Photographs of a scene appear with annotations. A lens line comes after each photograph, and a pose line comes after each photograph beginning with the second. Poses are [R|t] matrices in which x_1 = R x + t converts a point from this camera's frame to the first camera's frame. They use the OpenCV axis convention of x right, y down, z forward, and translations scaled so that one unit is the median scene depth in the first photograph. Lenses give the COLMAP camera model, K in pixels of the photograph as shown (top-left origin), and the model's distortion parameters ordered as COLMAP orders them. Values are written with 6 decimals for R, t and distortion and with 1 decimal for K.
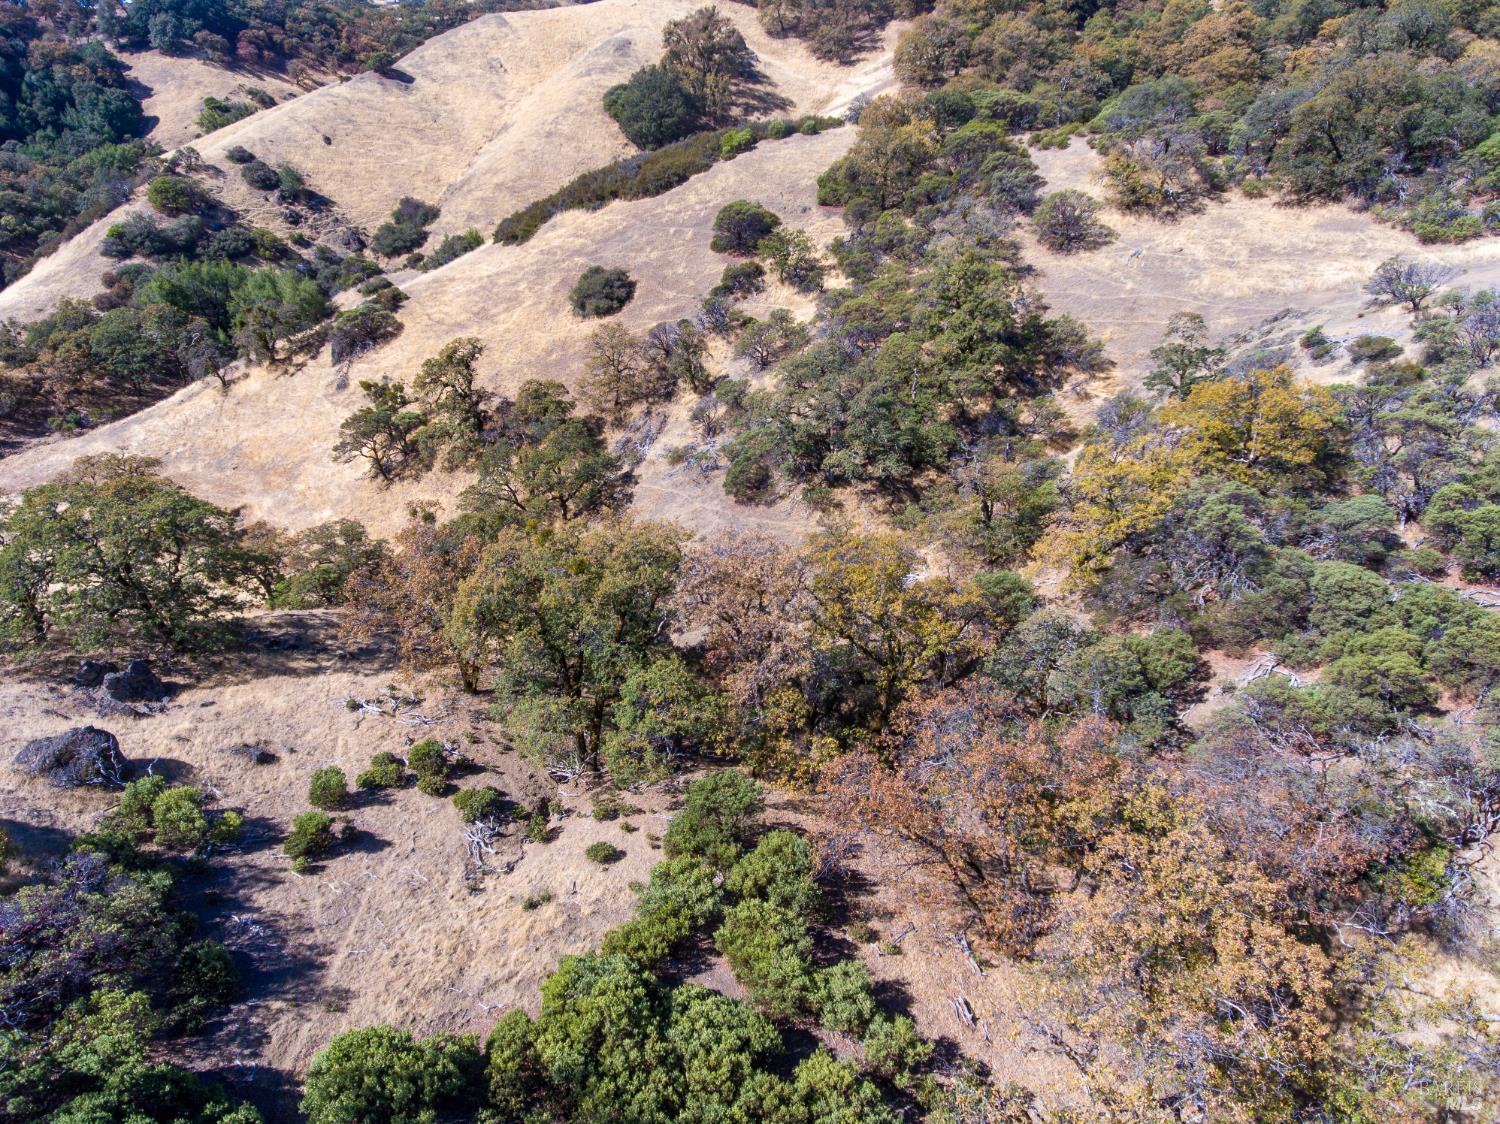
lens RADIAL K [[877.3, 0, 733.7], [0, 877.3, 568.2], [0, 0, 1]] dist [-0.004766, -0.000066]
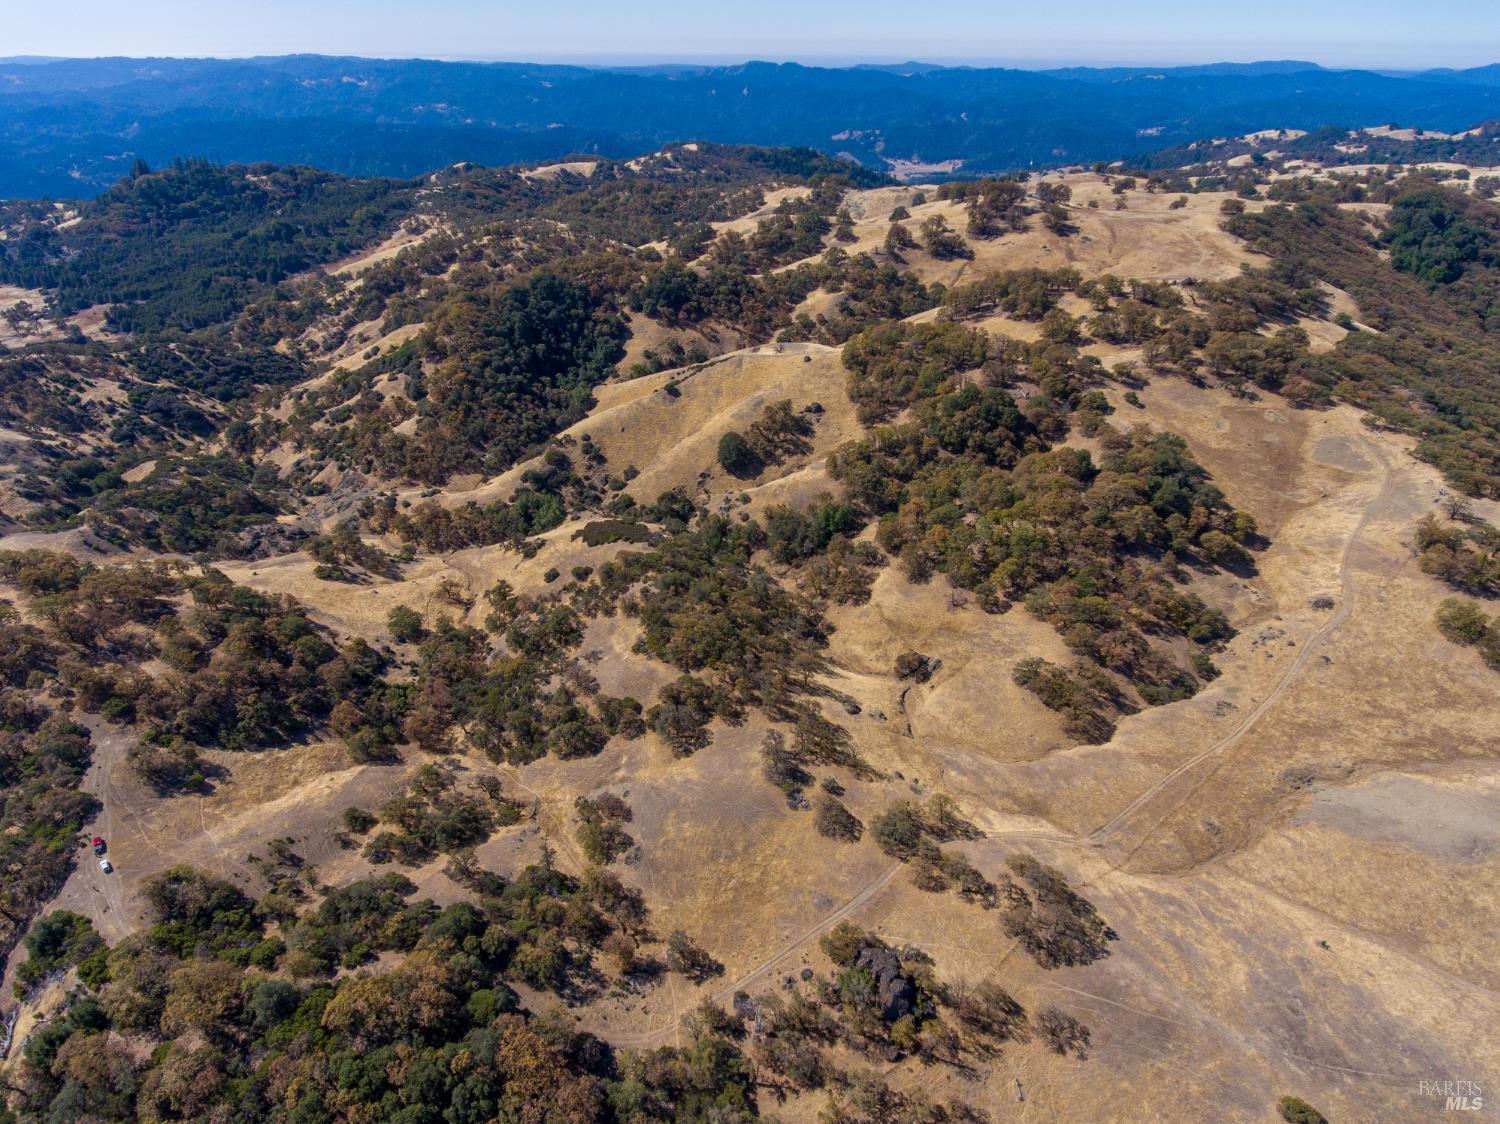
lens RADIAL K [[877.3, 0, 735.1], [0, 877.3, 571.2], [0, 0, 1]] dist [-0.004766, -0.000066]
pose [[0.772438, 0.343140, -0.534411, 1.710363], [-0.320406, 0.937089, 0.138579, -0.759017], [0.548342, 0.064185, 0.833787, -1.204701]]
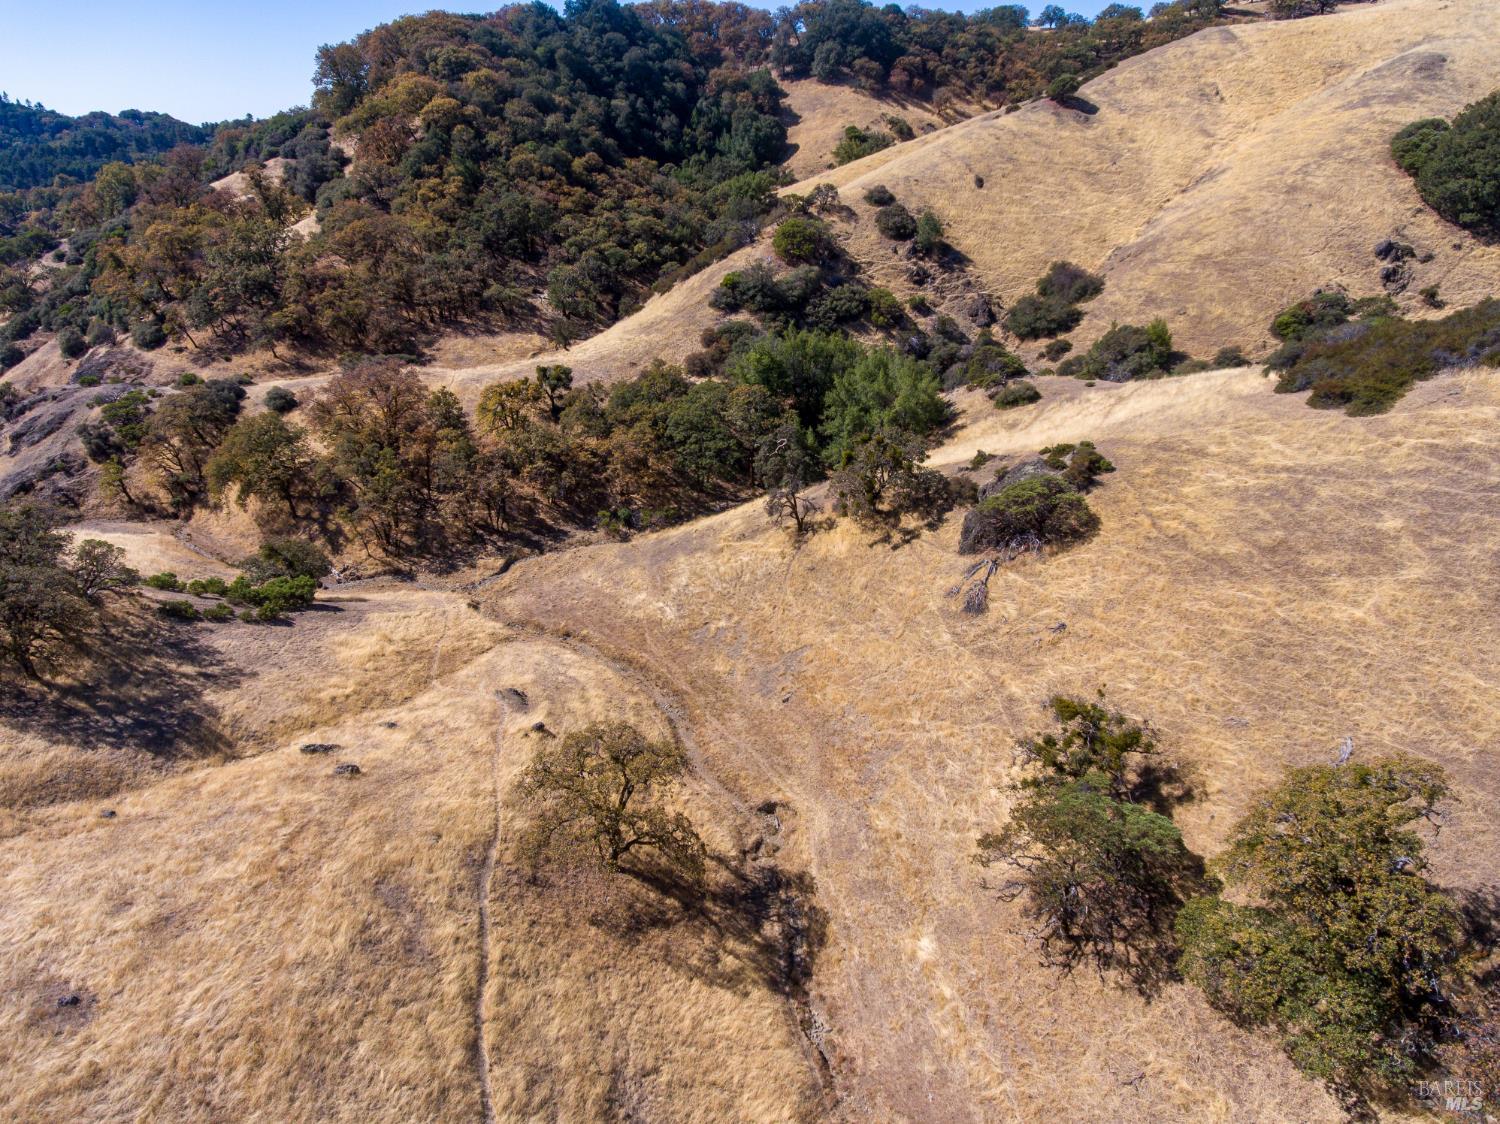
lens RADIAL K [[877.3, 0, 734.8], [0, 877.3, 568.3], [0, 0, 1]] dist [-0.004766, -0.000066]
pose [[0.834458, 0.260744, -0.485482, -0.225425], [-0.274388, 0.960598, 0.044296, -0.161829], [0.477903, 0.096247, 0.873124, 0.296346]]
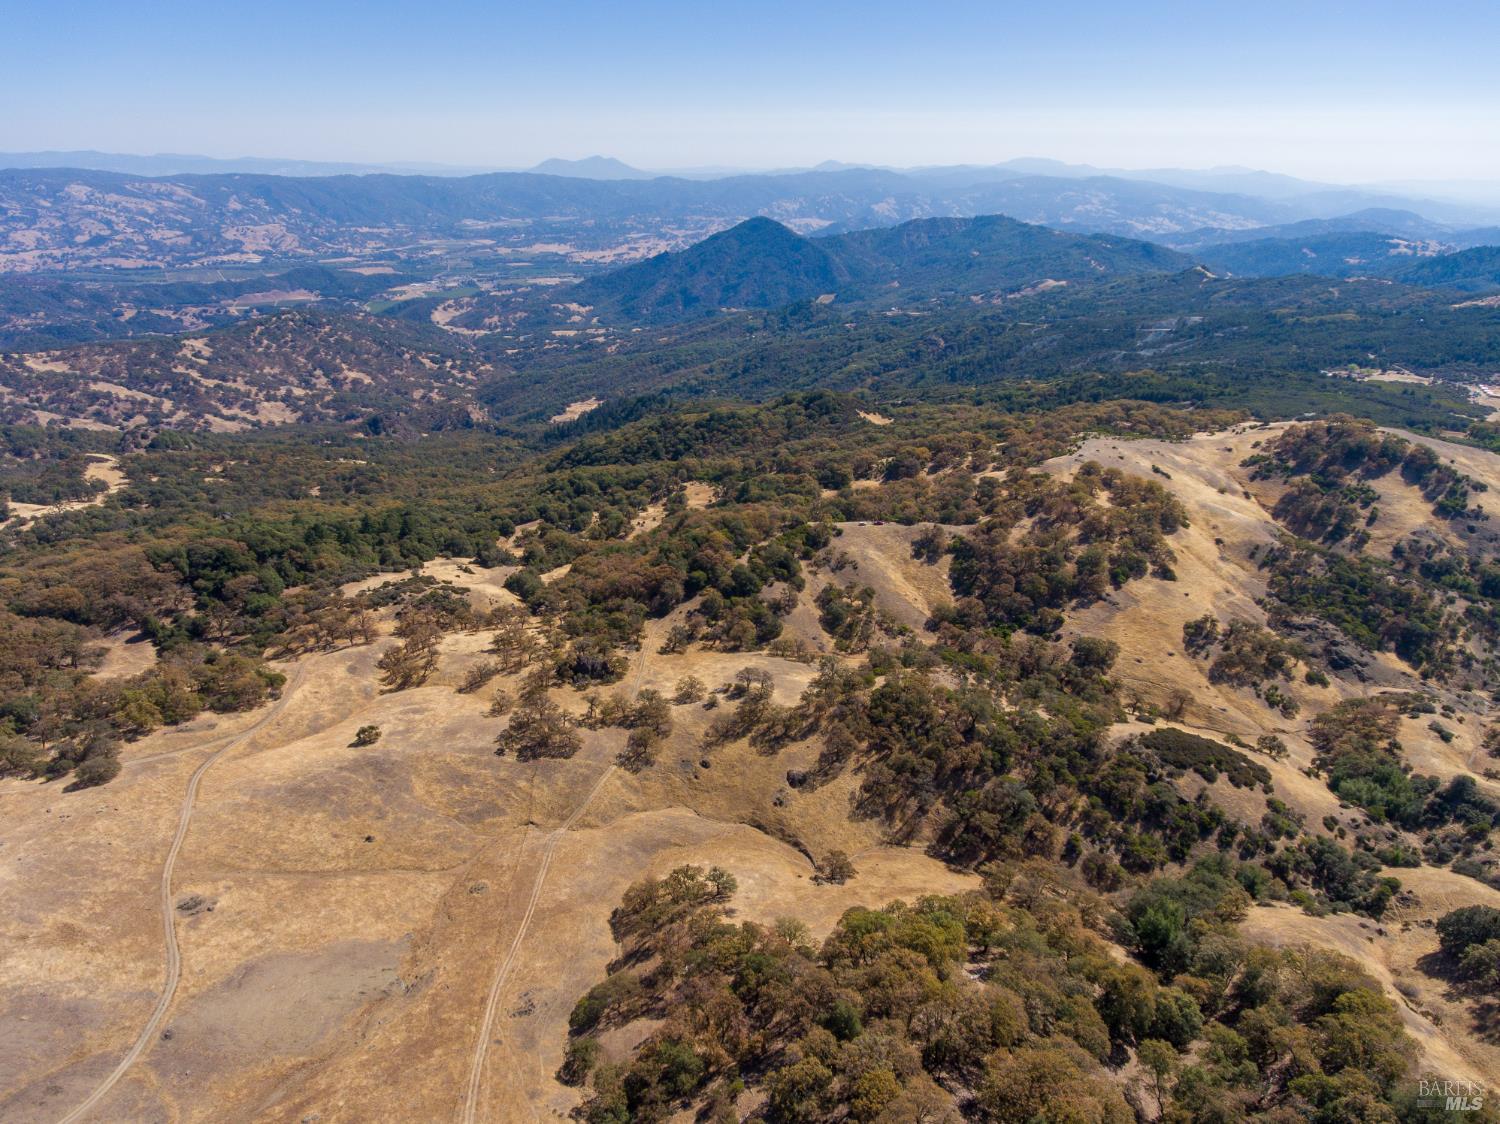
lens RADIAL K [[877.3, 0, 731.2], [0, 877.3, 570.4], [0, 0, 1]] dist [-0.004766, -0.000066]
pose [[-0.962161, 0.116561, -0.246292, 1.551997], [-0.133138, 0.587530, 0.798175, -2.237549], [0.237740, 0.800763, -0.549780, 1.401529]]
